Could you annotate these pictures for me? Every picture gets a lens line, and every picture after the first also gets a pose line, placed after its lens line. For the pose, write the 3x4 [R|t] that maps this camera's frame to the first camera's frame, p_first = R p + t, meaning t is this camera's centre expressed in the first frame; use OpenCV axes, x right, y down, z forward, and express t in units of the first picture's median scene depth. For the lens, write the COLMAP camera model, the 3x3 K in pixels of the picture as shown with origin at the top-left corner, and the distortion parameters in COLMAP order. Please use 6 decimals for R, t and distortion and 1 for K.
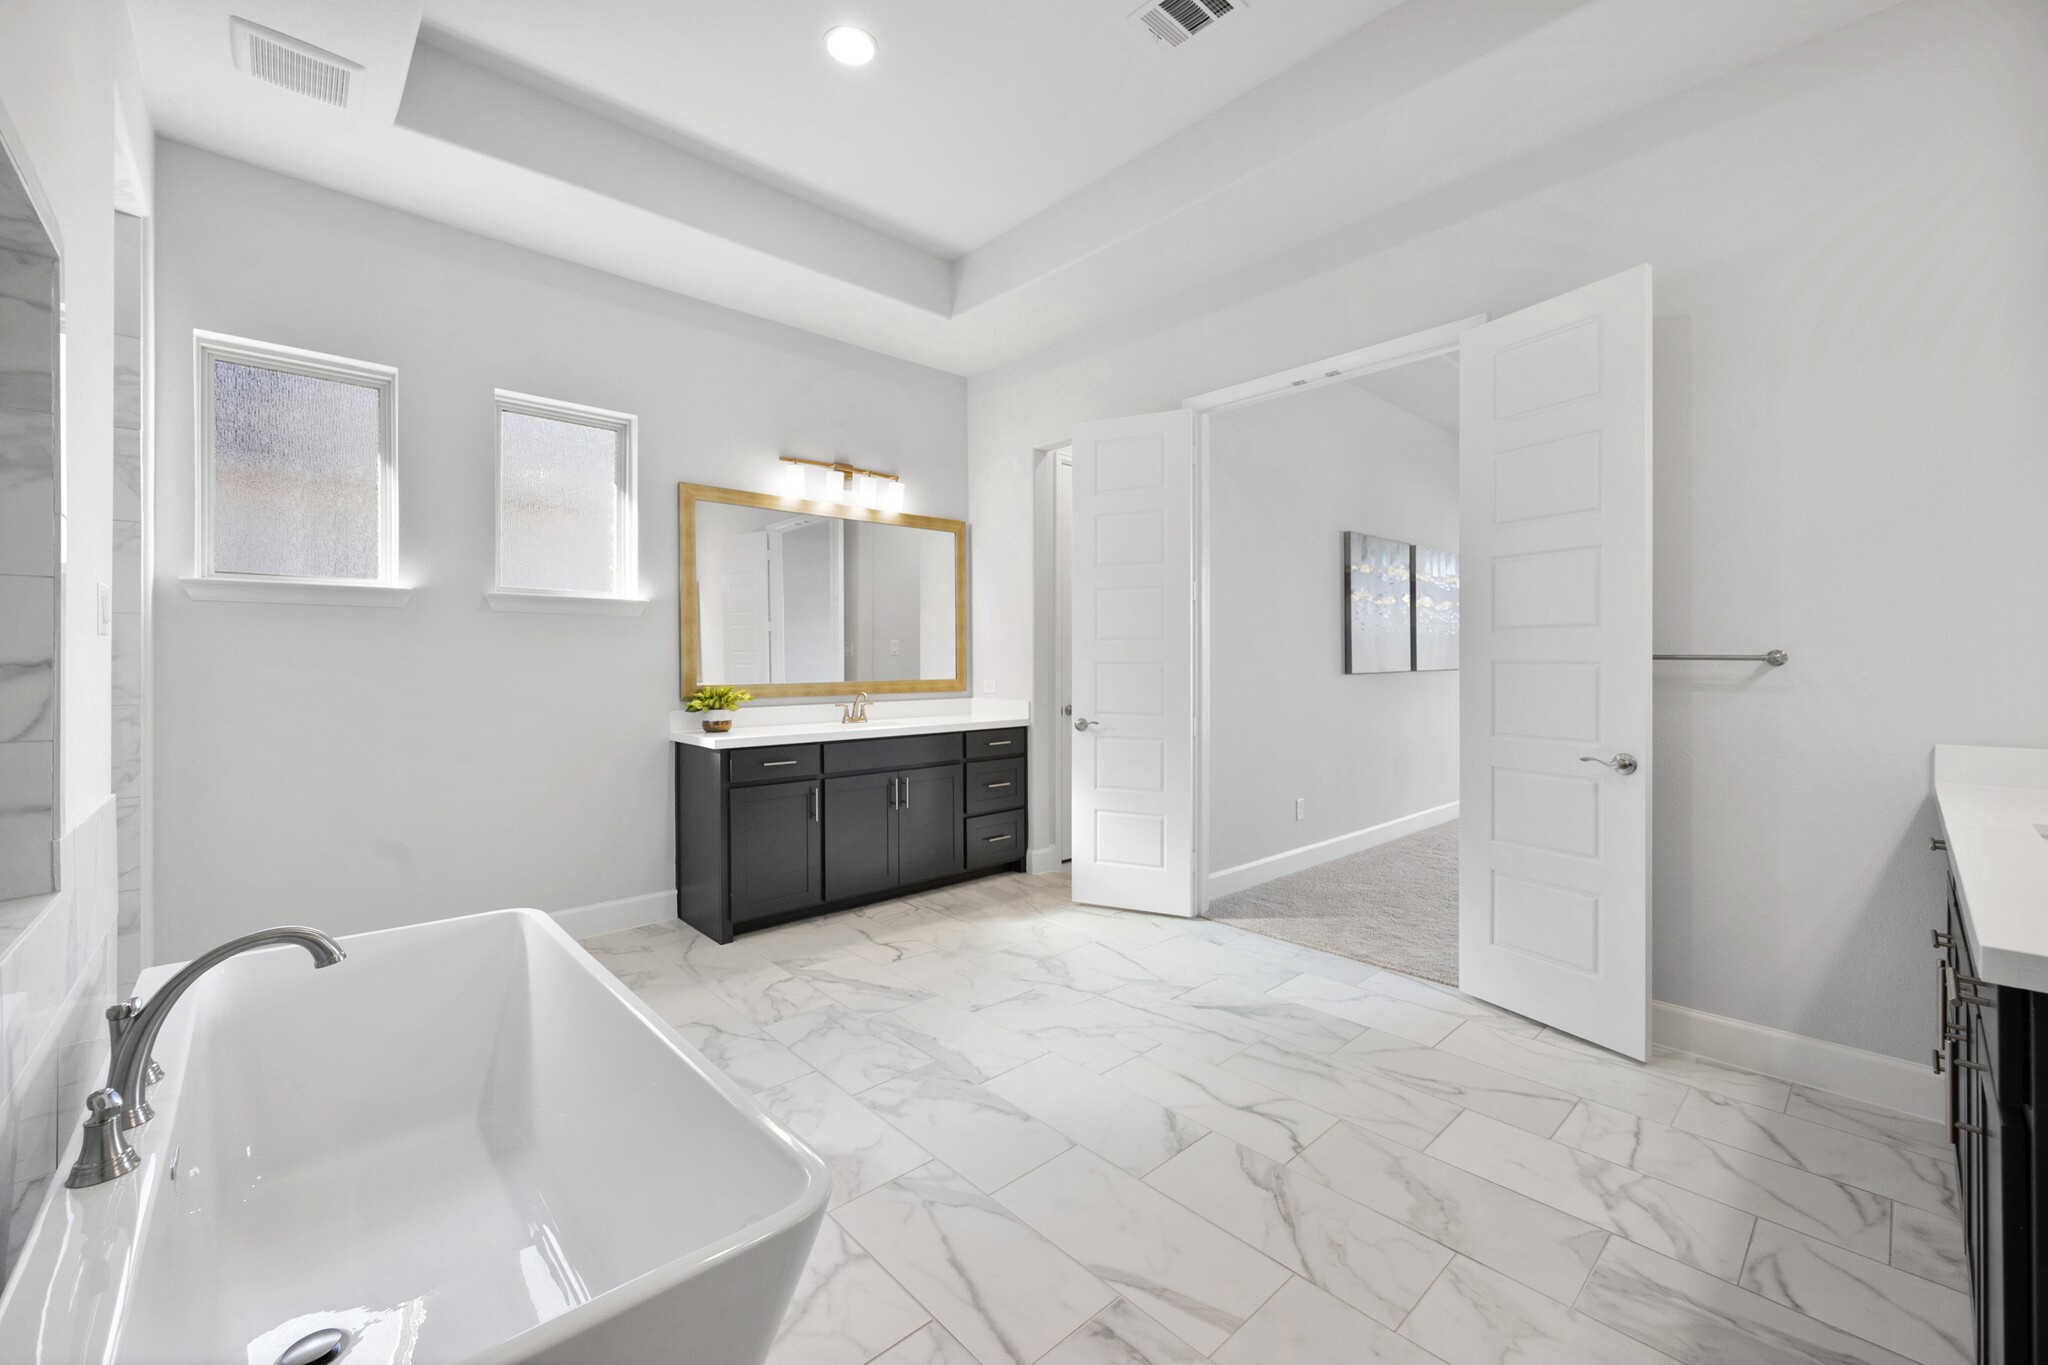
lens RADIAL K [[815.5, 0, 1021.6], [0, 815.5, 675.0], [0, 0, 1]] dist [-0.000169, -0.000057]
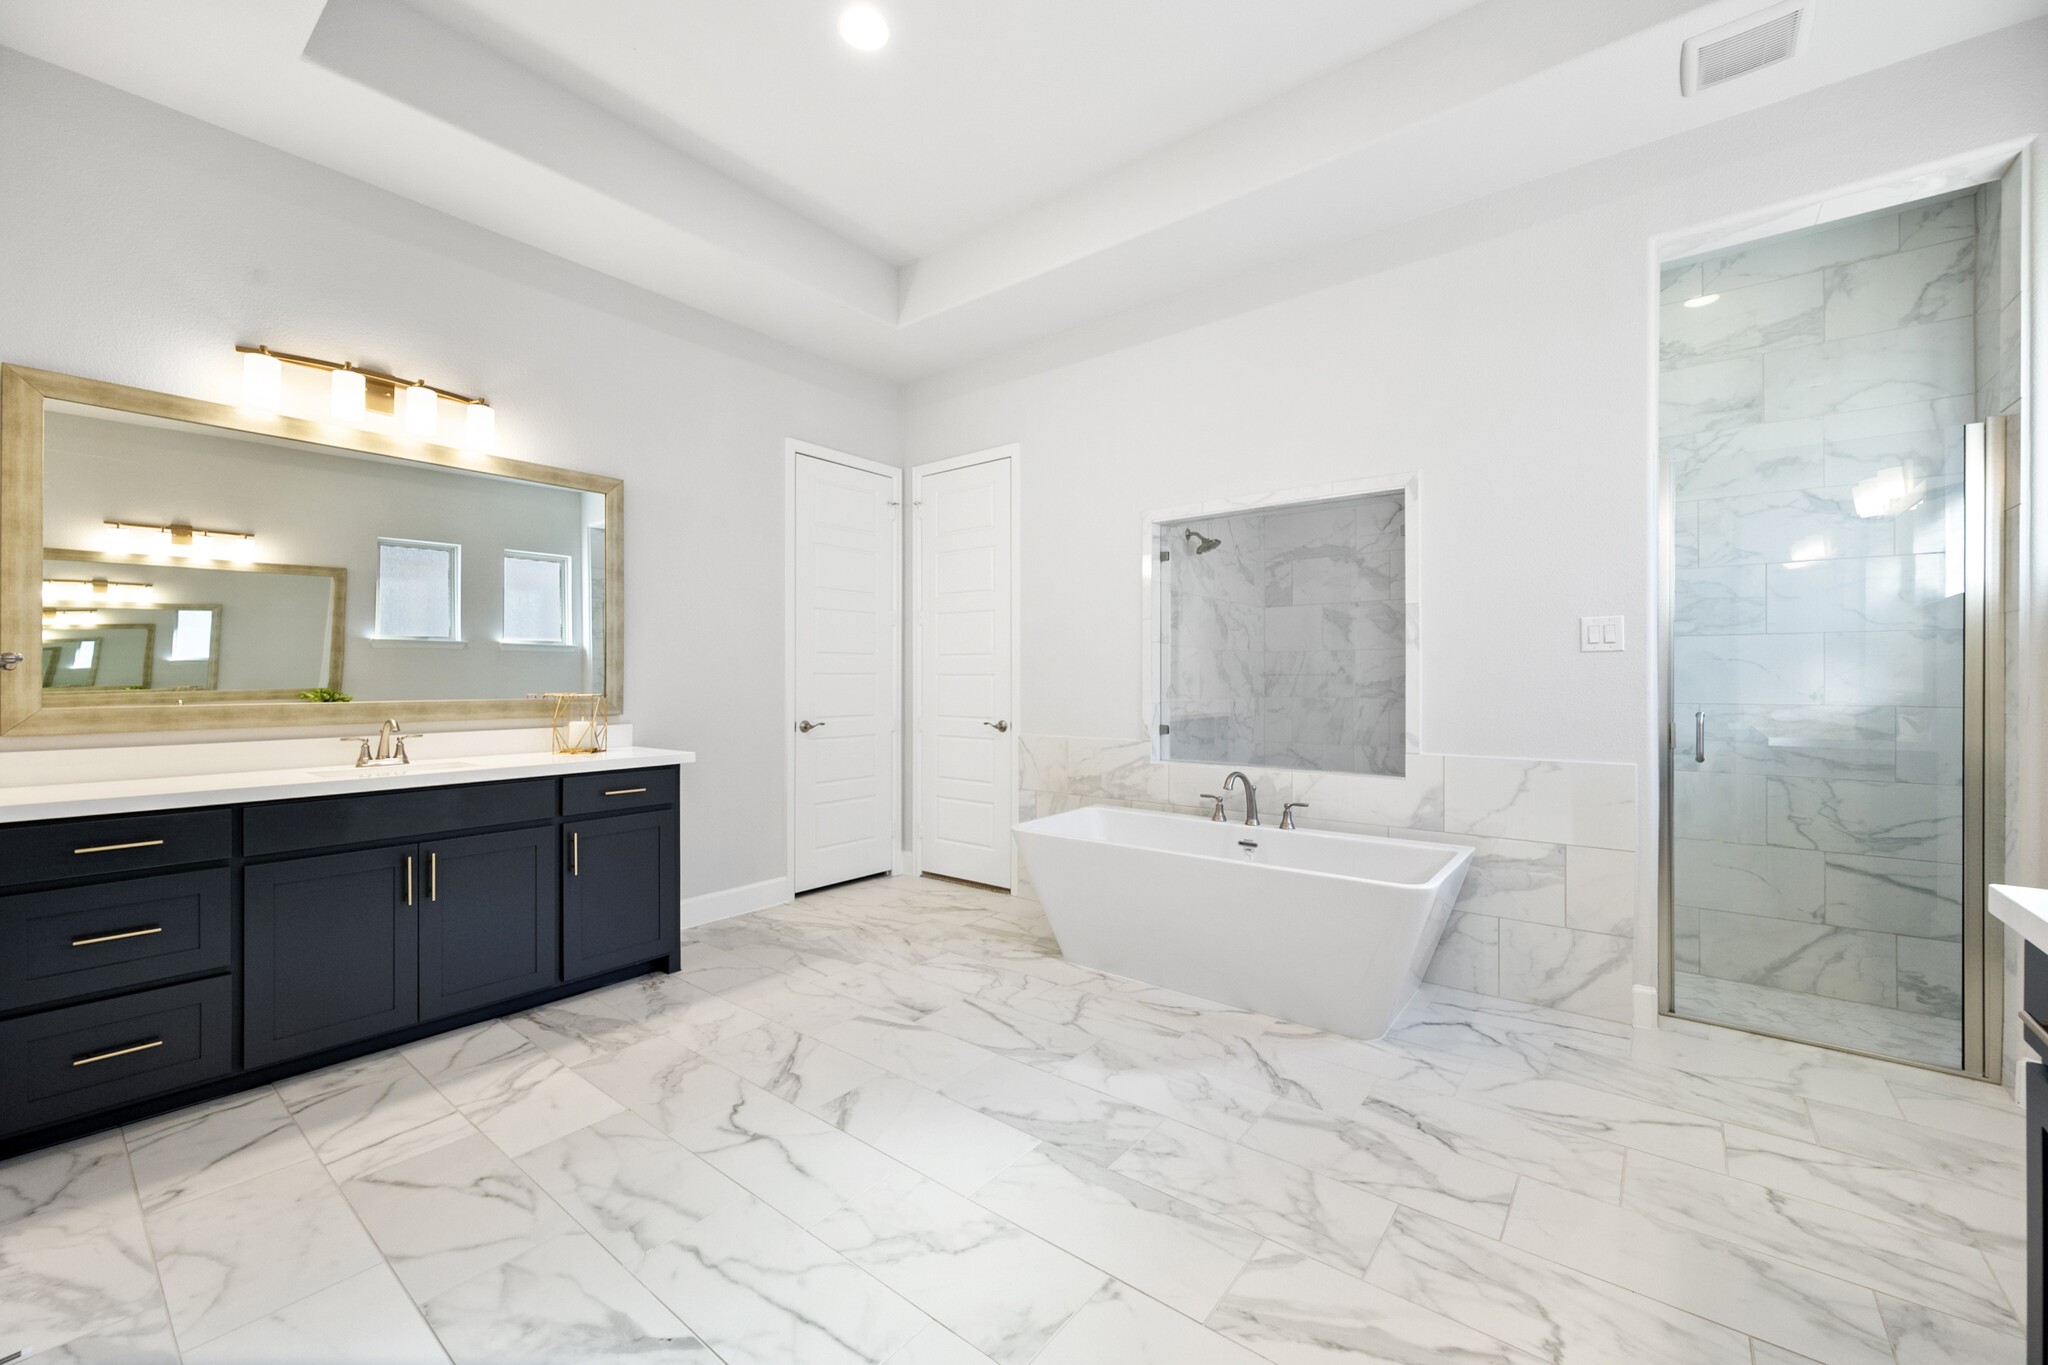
lens RADIAL K [[815.5, 0, 1021.6], [0, 815.5, 675.0], [0, 0, 1]] dist [-0.000169, -0.000057]
pose [[-0.987826, 0.002253, -0.155545, 0.116505], [0.001861, 0.999995, 0.002664, -0.014850], [0.155550, 0.002342, -0.987825, 1.996144]]
